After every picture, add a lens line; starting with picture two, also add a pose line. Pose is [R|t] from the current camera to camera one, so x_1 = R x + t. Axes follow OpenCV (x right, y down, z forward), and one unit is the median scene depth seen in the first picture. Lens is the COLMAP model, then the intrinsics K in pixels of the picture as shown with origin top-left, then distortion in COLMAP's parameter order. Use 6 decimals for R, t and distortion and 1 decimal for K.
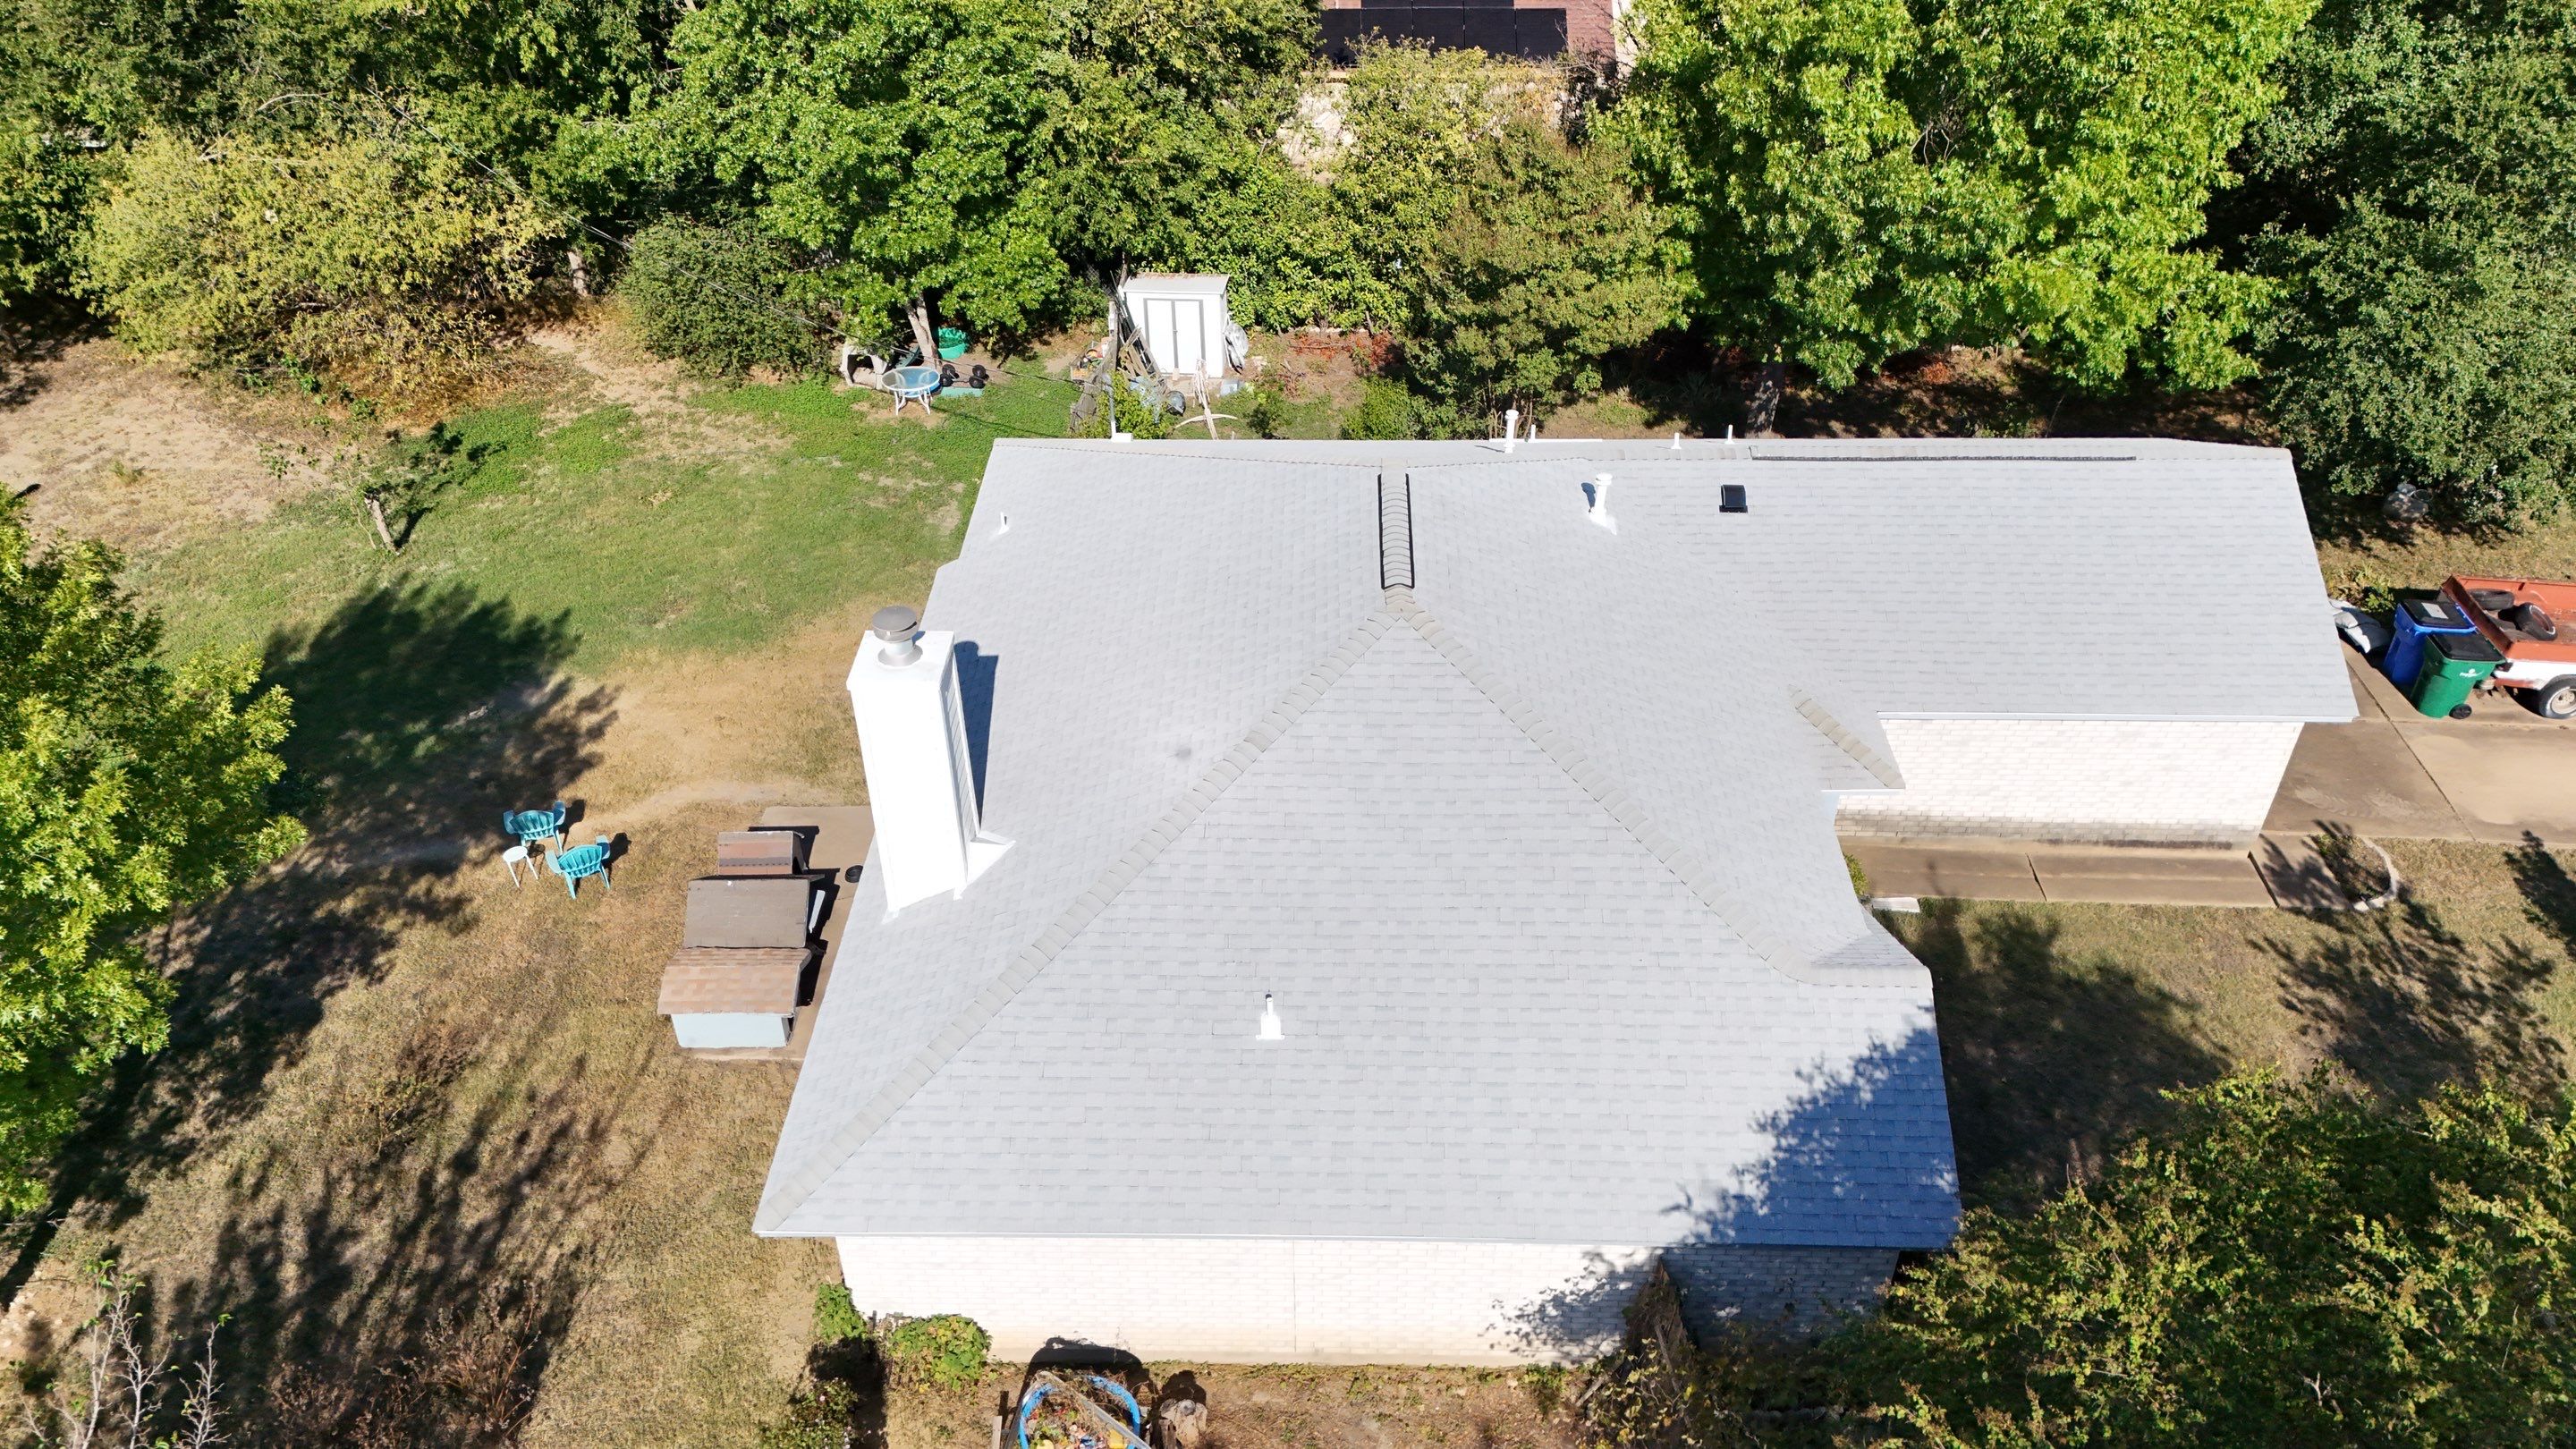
lens RADIAL K [[1888.3, 0, 1282.1], [0, 1888.3, 721.3], [0, 0, 1]] dist [0.064129, -0.044461]
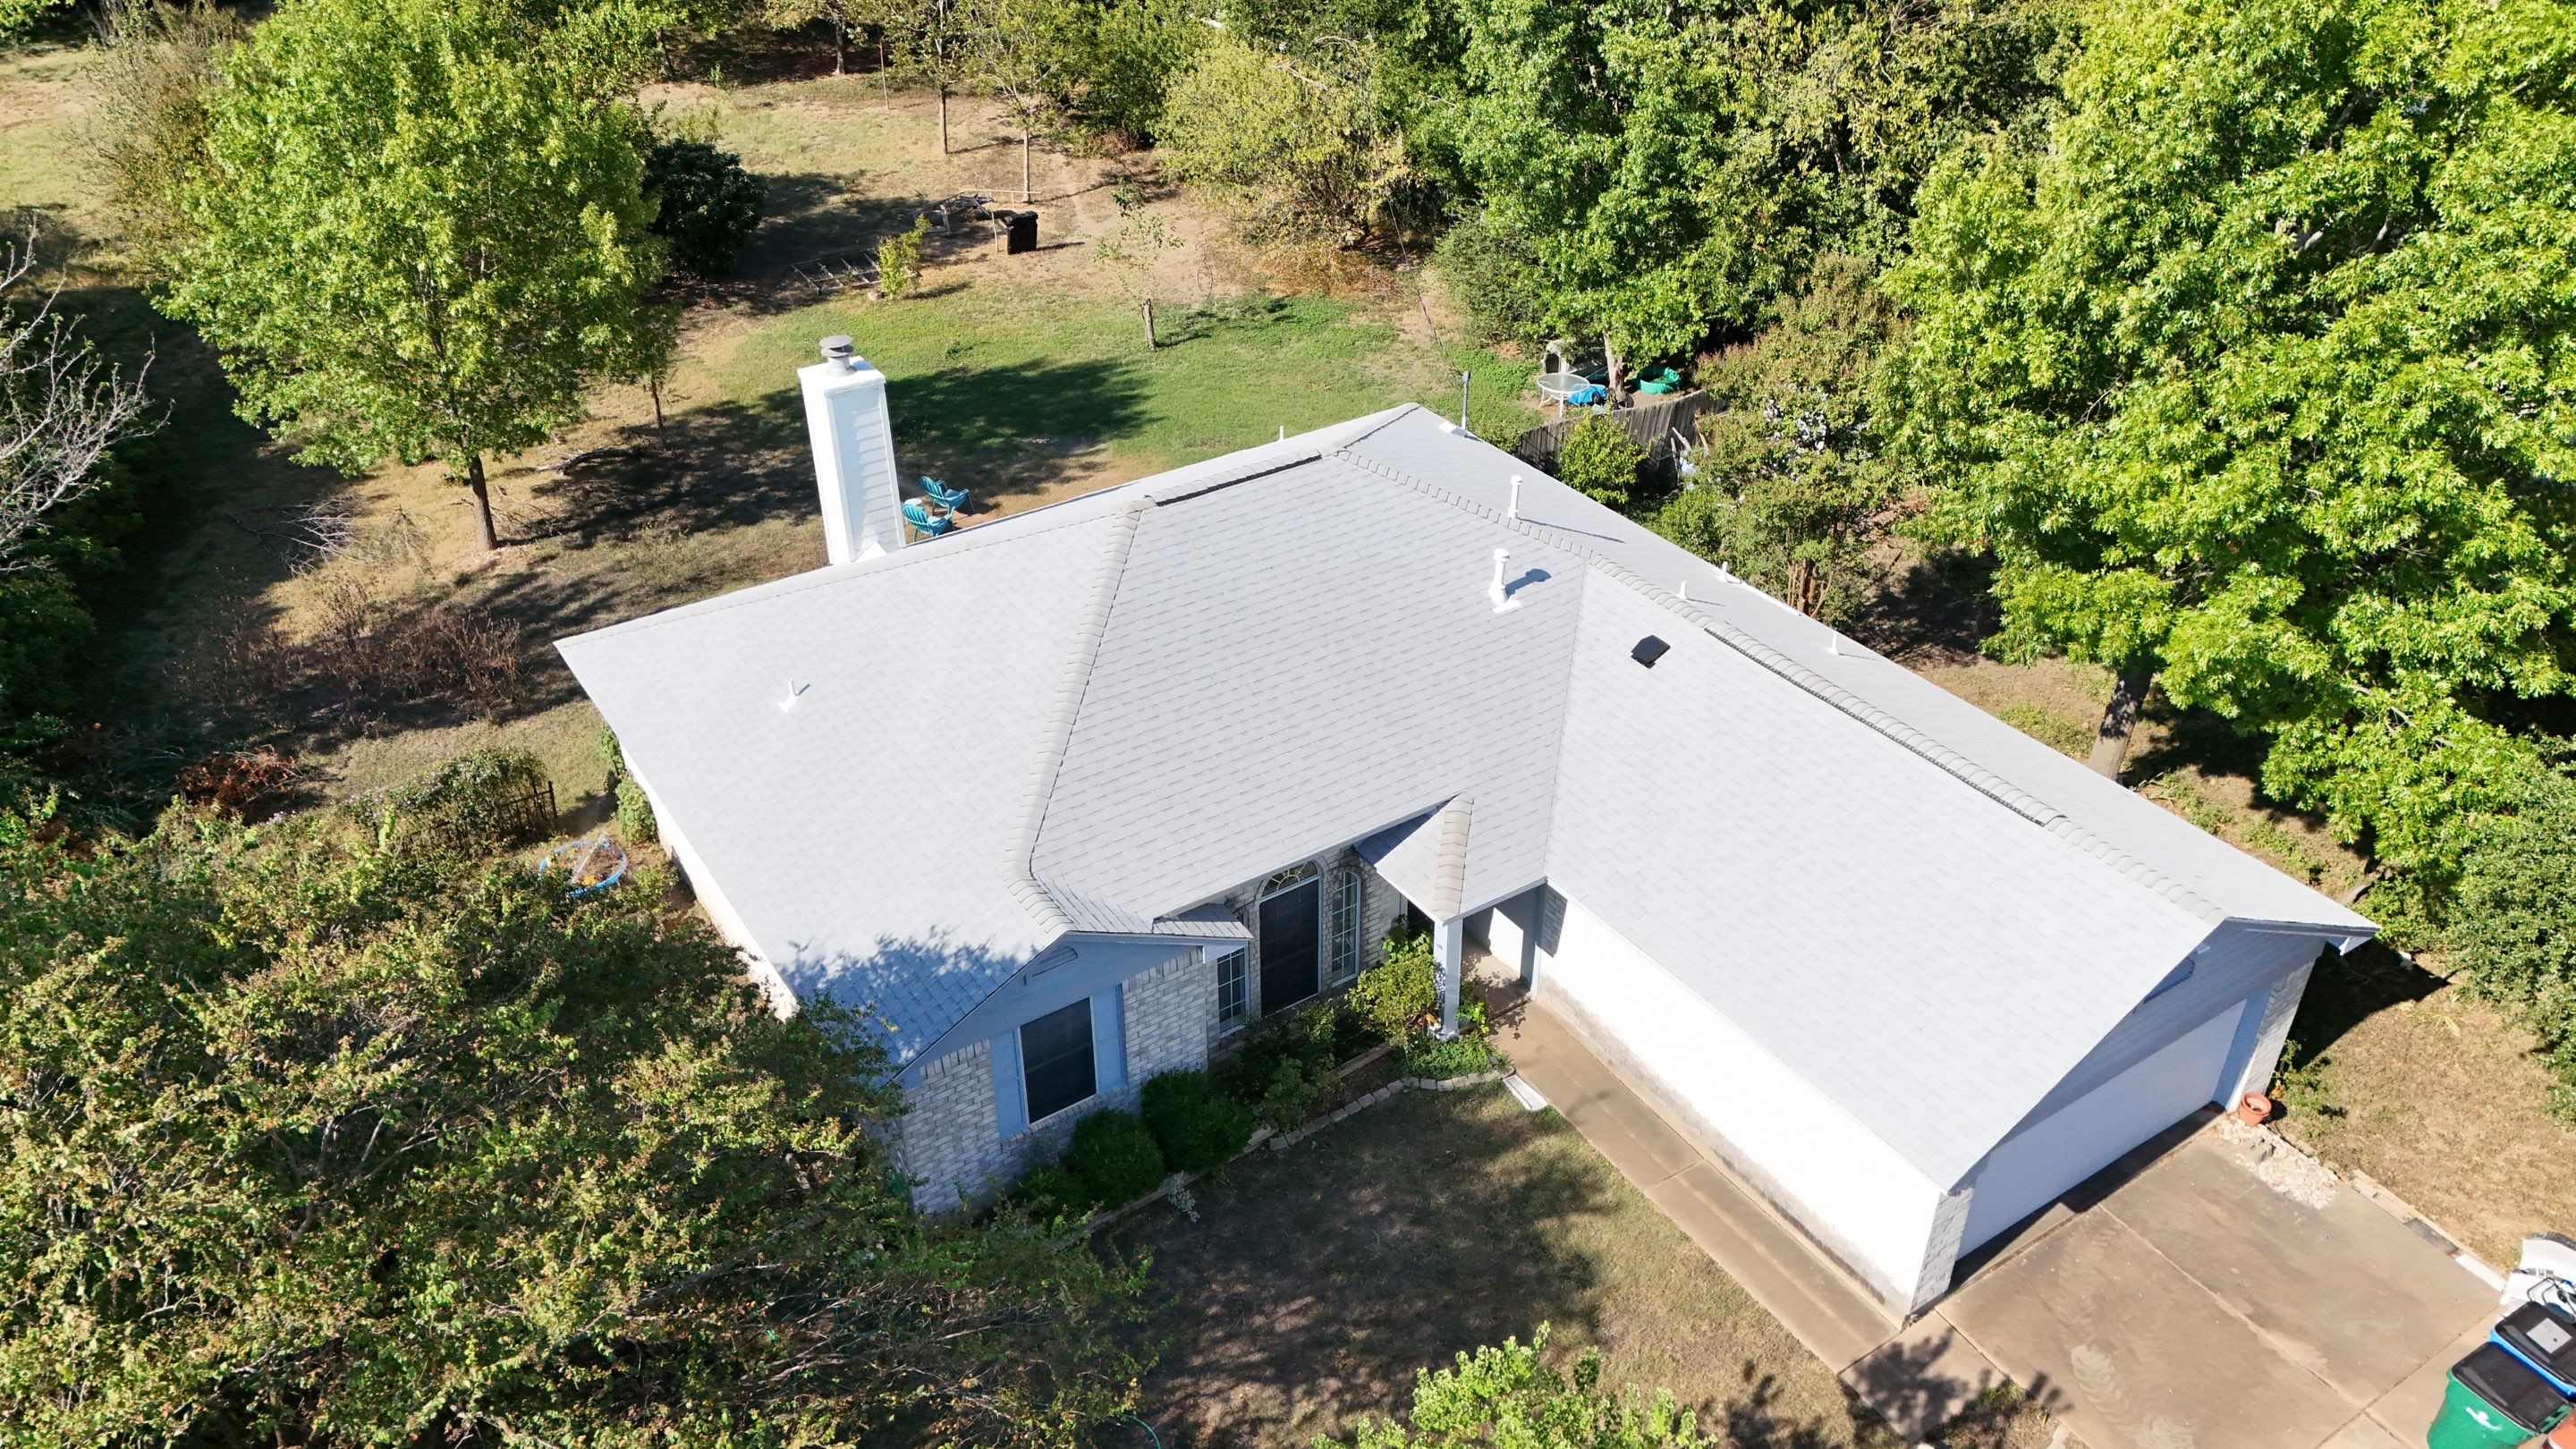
lens RADIAL K [[1888.3, 0, 1284.7], [0, 1888.3, 716.0], [0, 0, 1]] dist [0.064129, -0.044461]
pose [[0.575979, 0.449361, -0.682879, 0.841895], [-0.492932, 0.857321, 0.148383, -0.148113], [0.652124, 0.251147, 0.715304, 0.223101]]
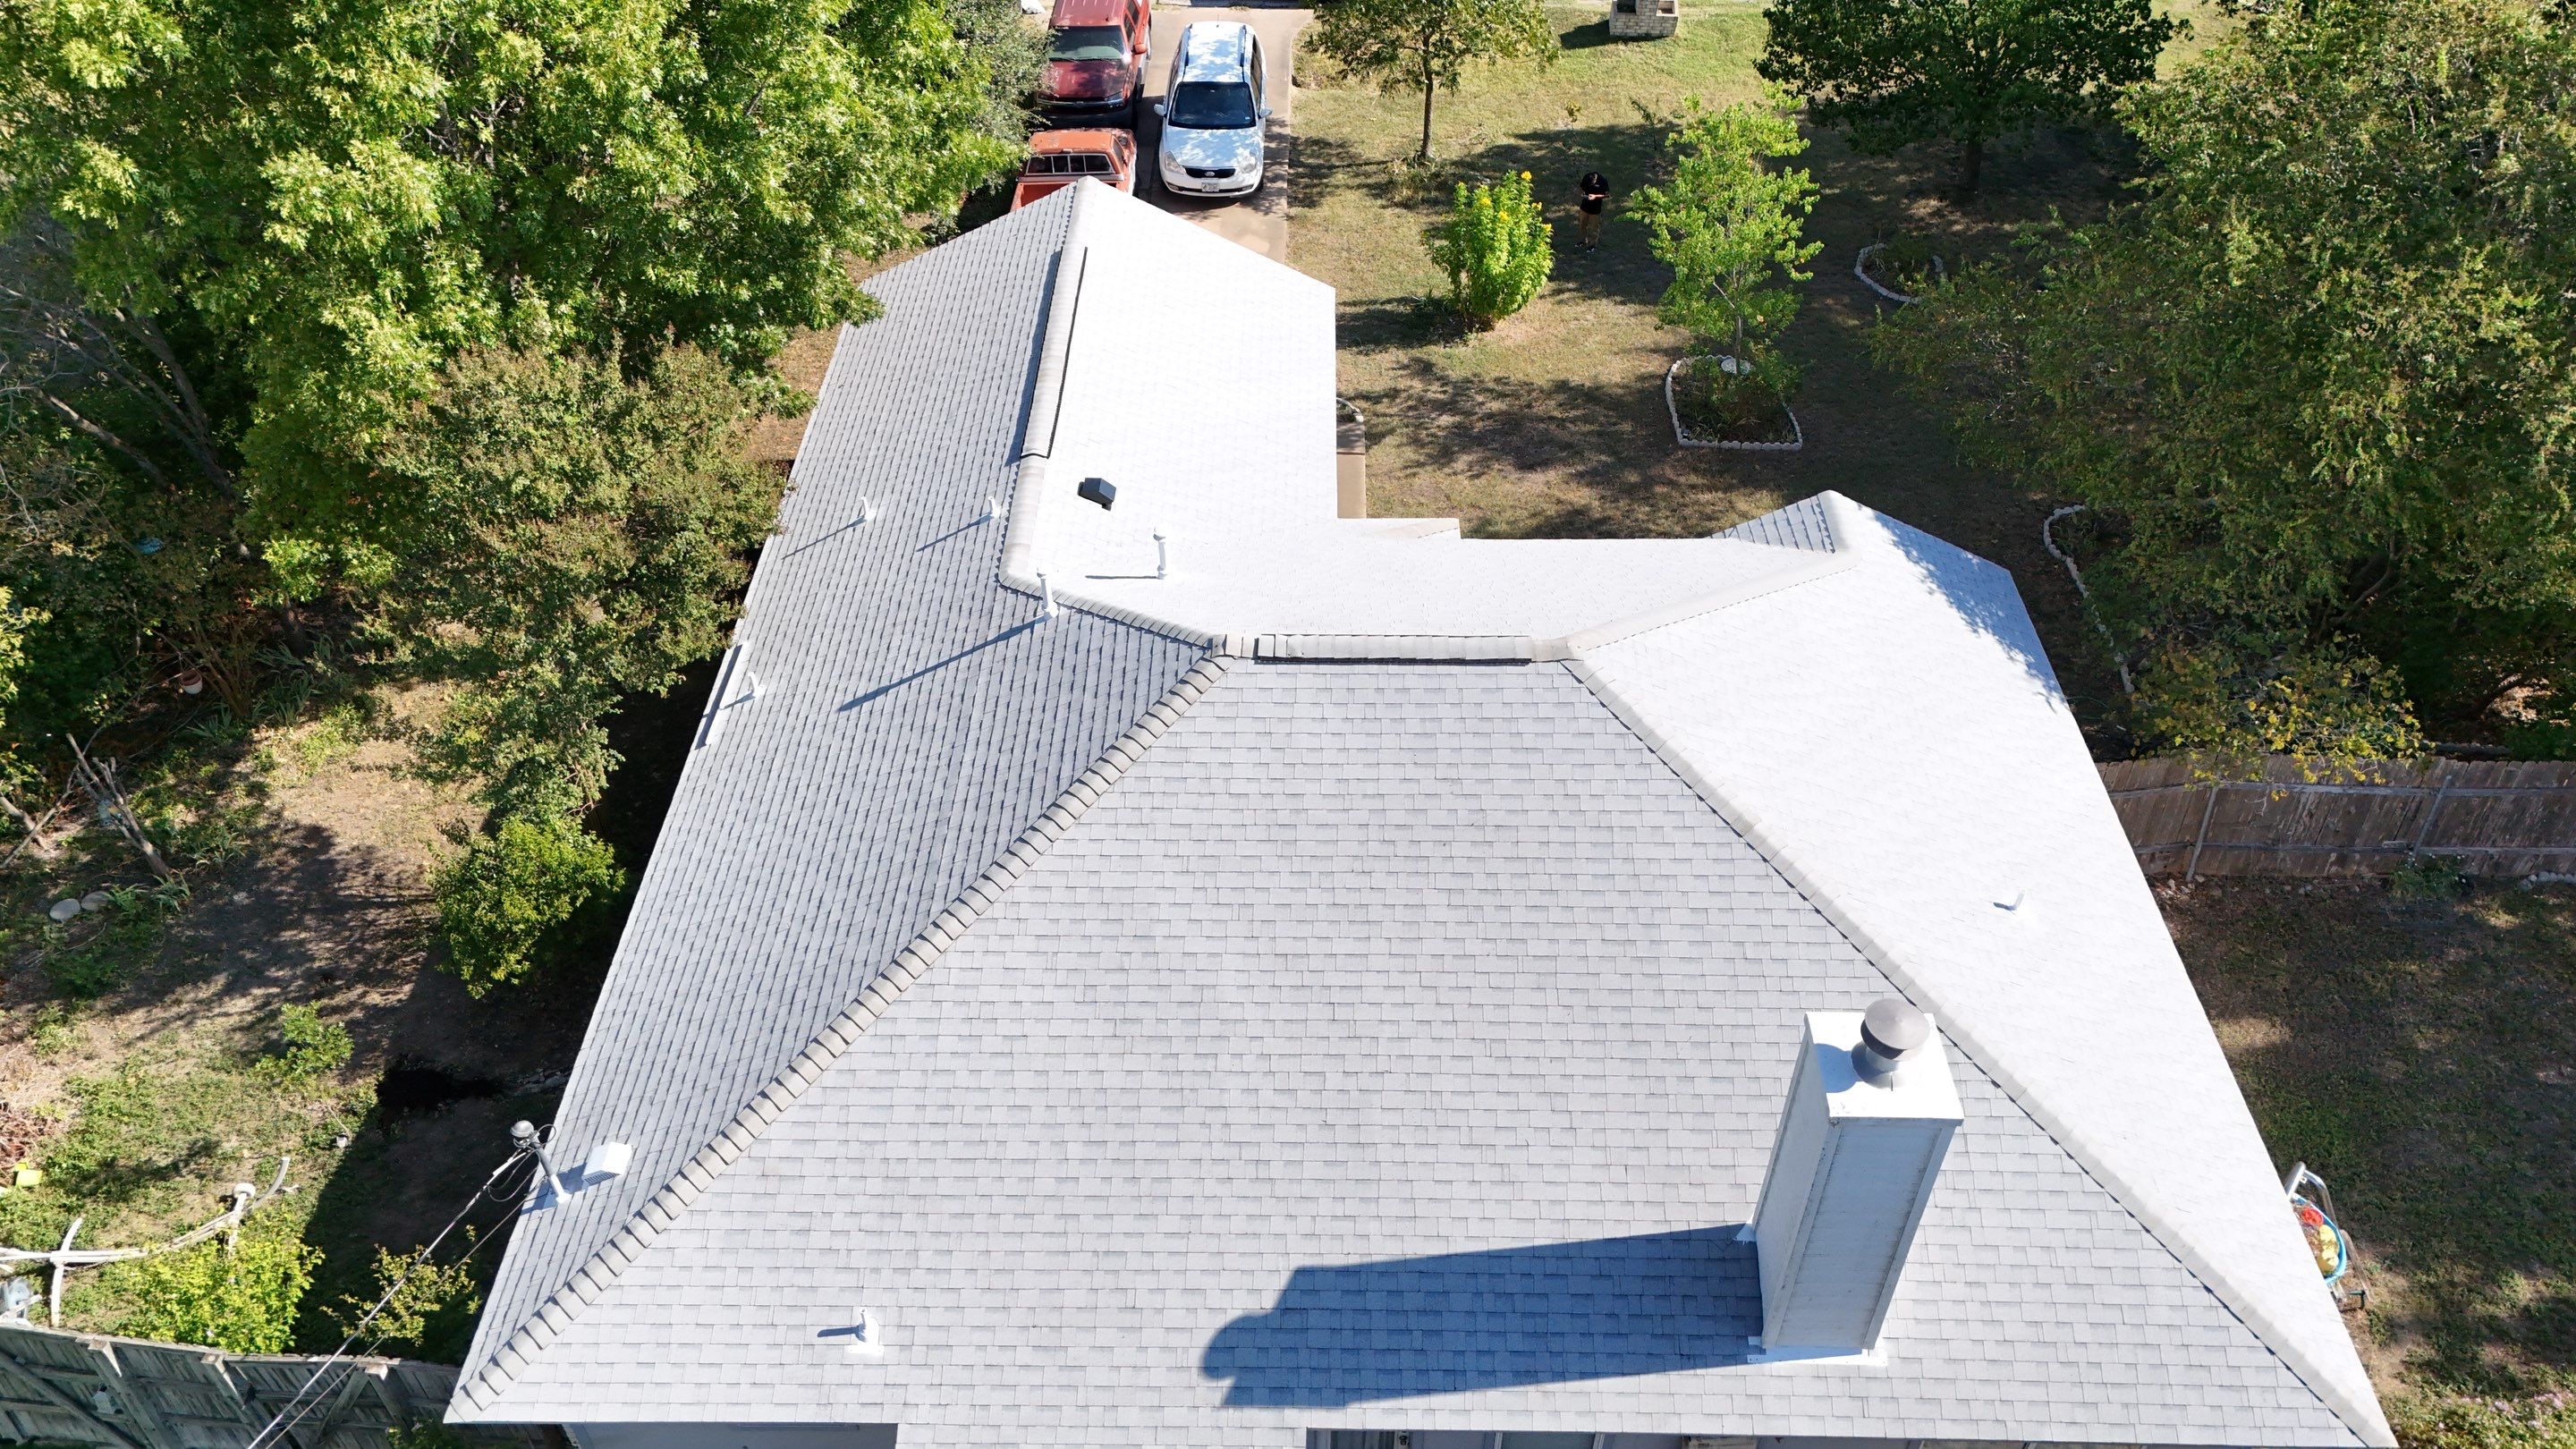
lens RADIAL K [[1888.3, 0, 1284.3], [0, 1888.3, 727.7], [0, 0, 1]] dist [0.064129, -0.044461]
pose [[-0.010443, -0.664445, 0.747264, -0.513386], [0.601567, 0.592771, 0.535481, -0.494348], [-0.798754, 0.455122, 0.393518, 0.676017]]
